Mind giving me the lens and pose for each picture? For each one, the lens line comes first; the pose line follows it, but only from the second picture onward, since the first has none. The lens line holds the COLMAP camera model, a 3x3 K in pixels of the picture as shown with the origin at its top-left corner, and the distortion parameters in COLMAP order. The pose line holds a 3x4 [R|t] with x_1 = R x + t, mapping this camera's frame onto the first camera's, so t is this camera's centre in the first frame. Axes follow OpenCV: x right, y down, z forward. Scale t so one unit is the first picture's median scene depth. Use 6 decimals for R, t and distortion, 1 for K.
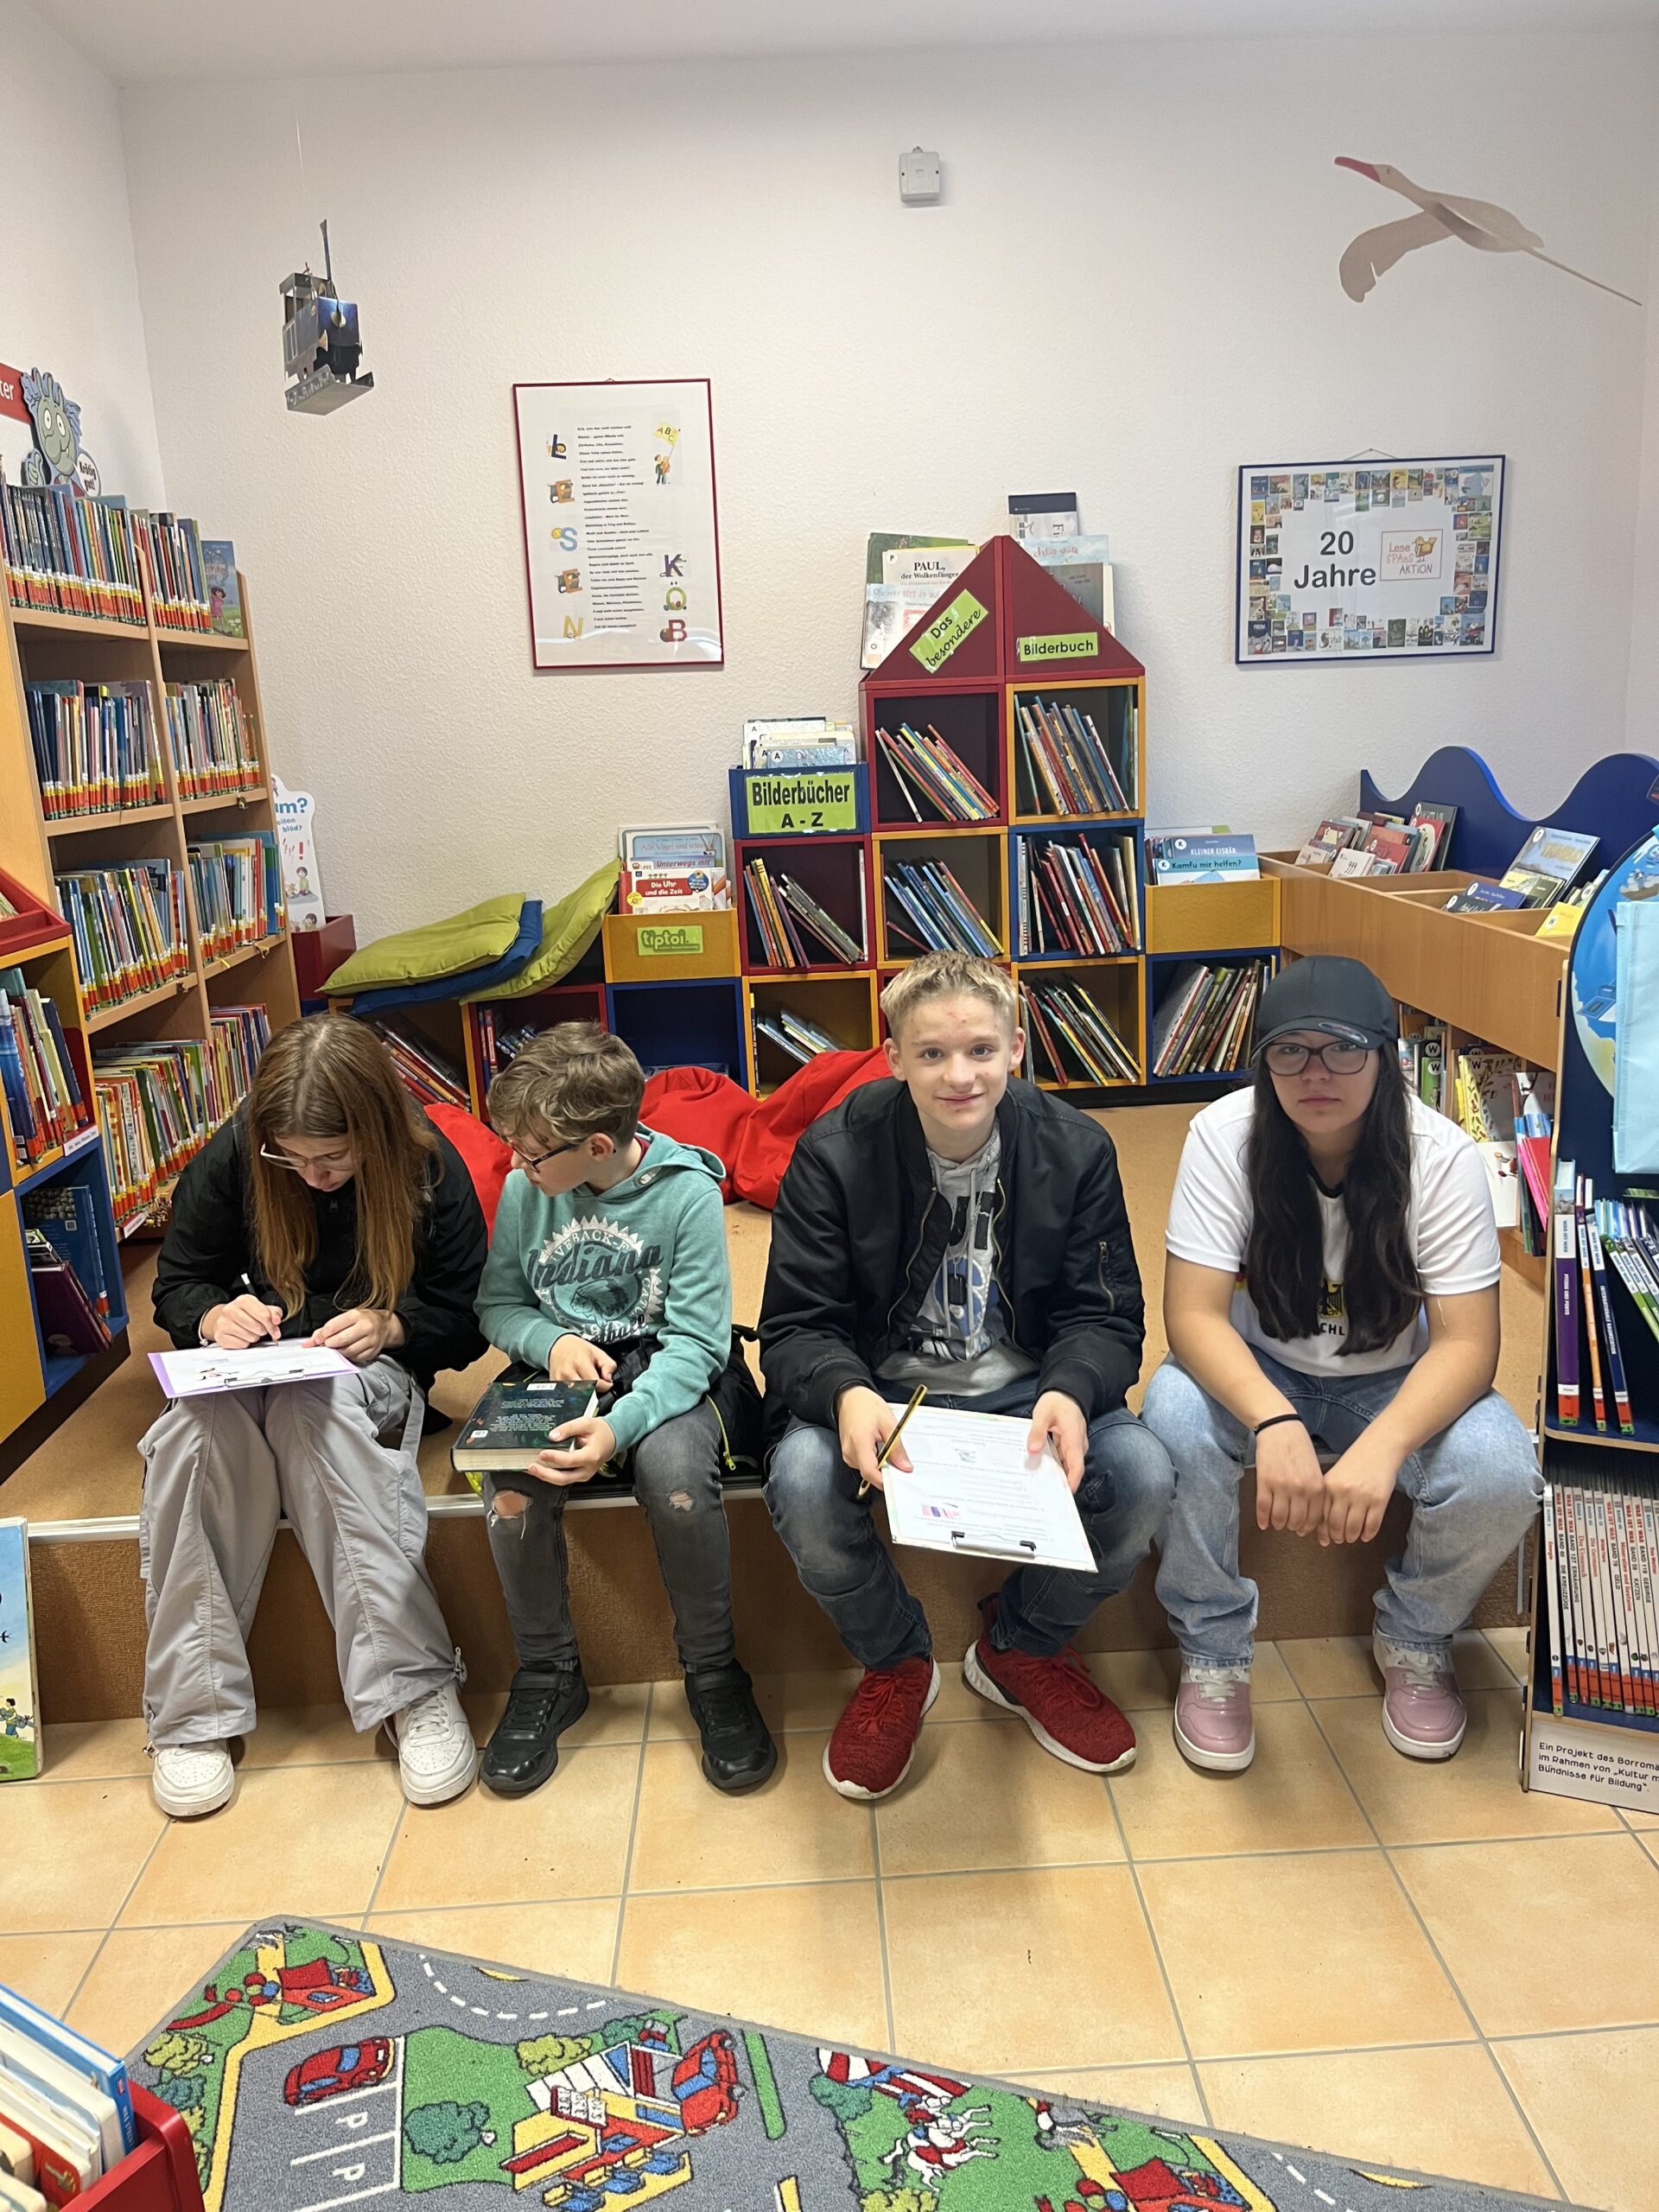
lens RADIAL K [[1669.0, 0, 829.9], [0, 1669.0, 1123.8], [0, 0, 1]] dist [0.036425, -0.093547]
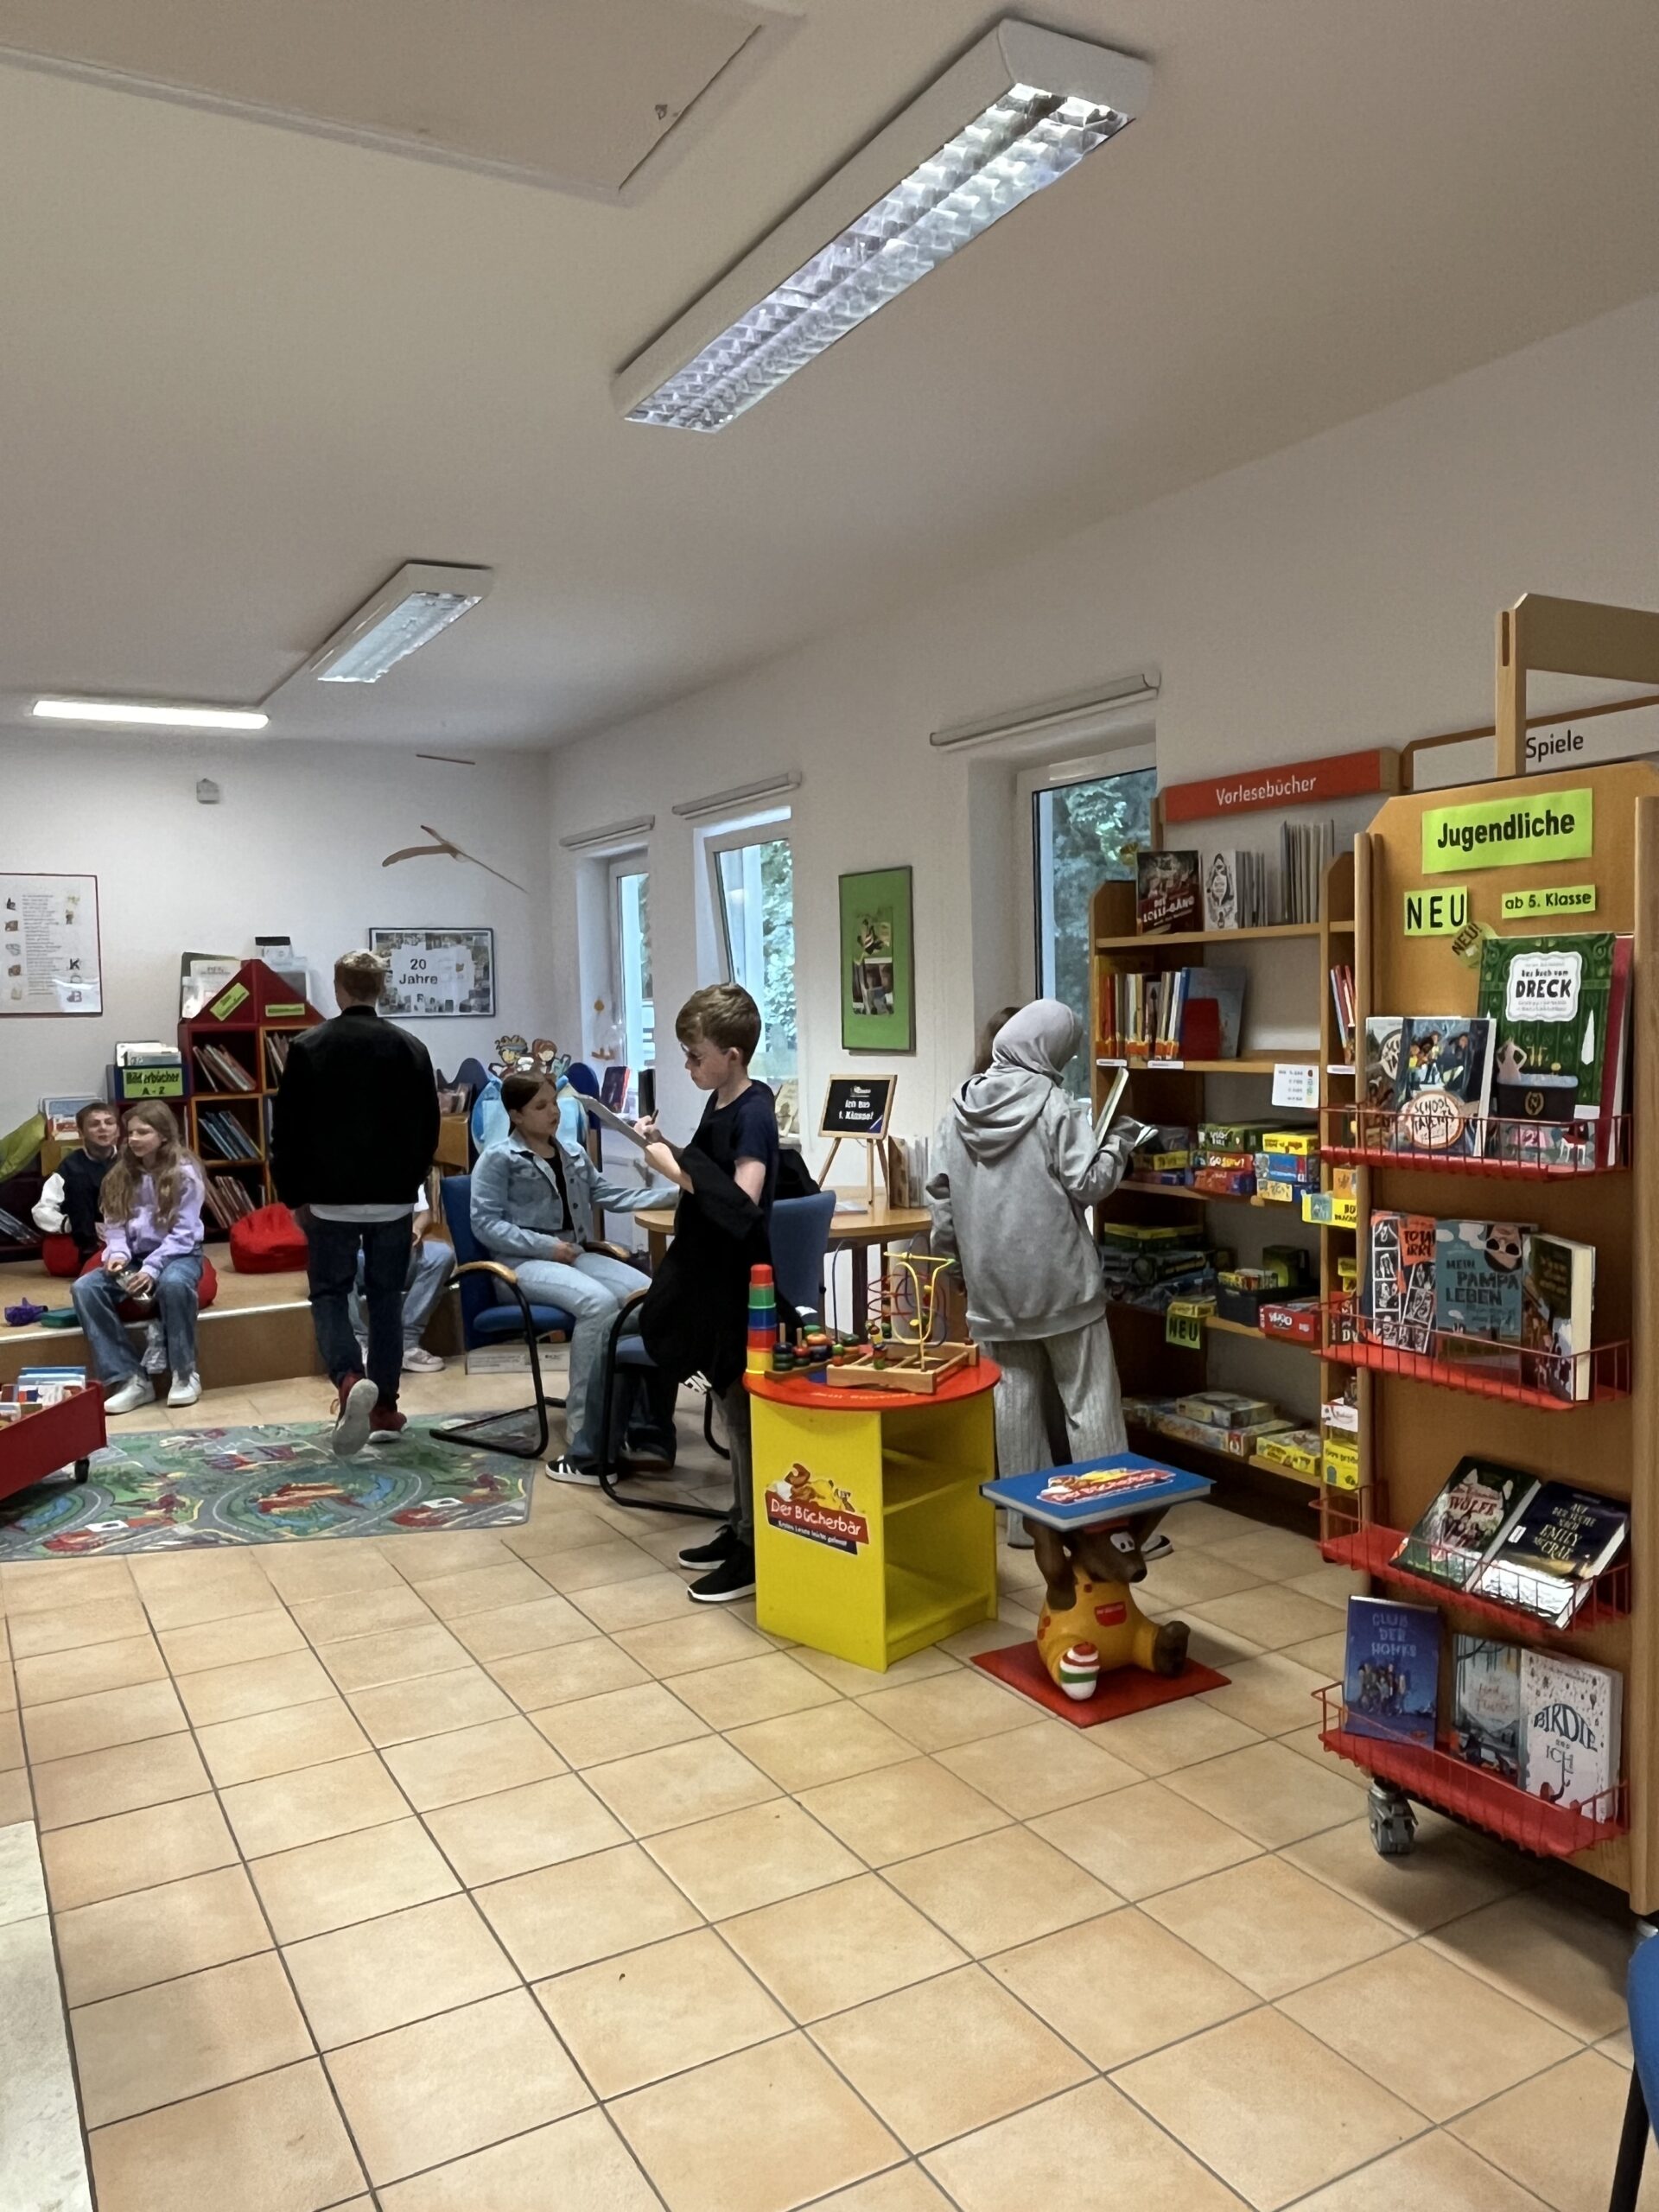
lens RADIAL K [[1619.5, 0, 829.5], [0, 1619.5, 1106.0], [0, 0, 1]] dist [0.006277, 0.000343]
pose [[0.885833, -0.006673, 0.463956, -0.195599], [0.097500, 0.980250, -0.172058, 0.241167], [-0.453644, 0.197650, 0.868988, -1.017561]]
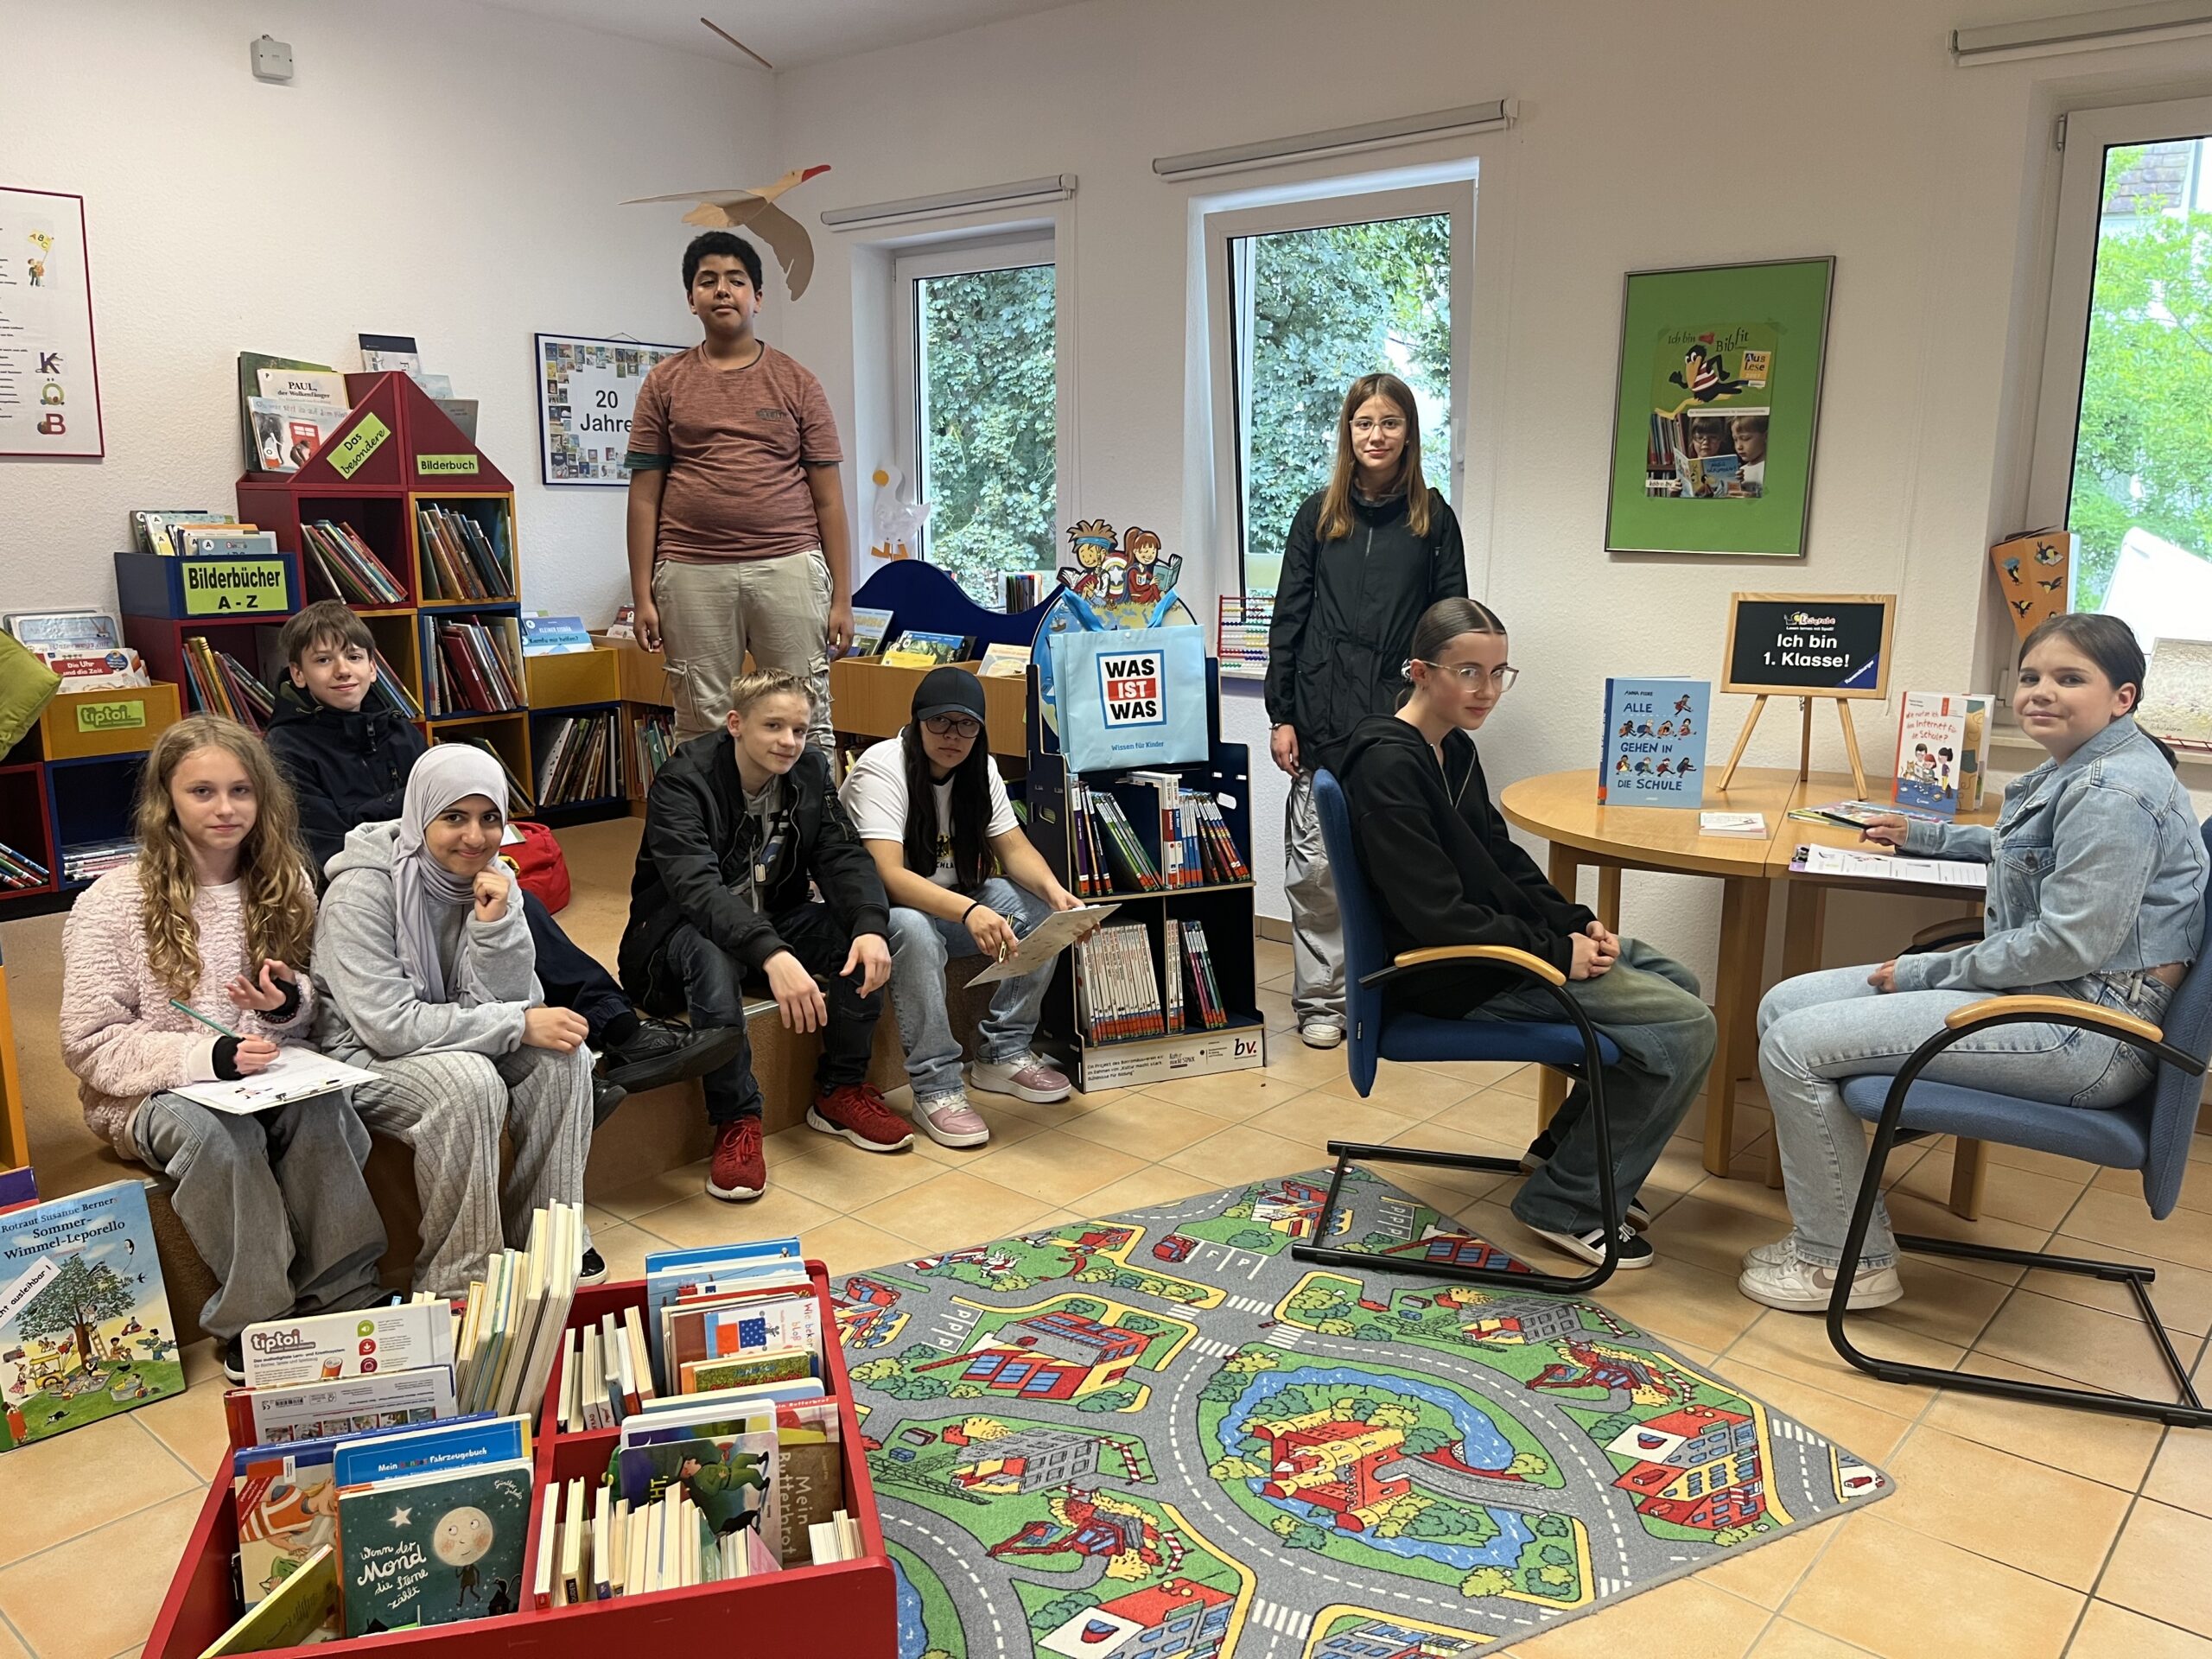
lens RADIAL K [[1672.2, 0, 1100.3], [0, 1672.2, 816.2], [0, 0, 1]] dist [0.098505, -0.136439]
pose [[0.675962, -0.091966, 0.731175, -0.459544], [0.144507, 0.989462, -0.009141, 0.051391], [-0.722629, 0.111839, 0.682129, -0.167438]]
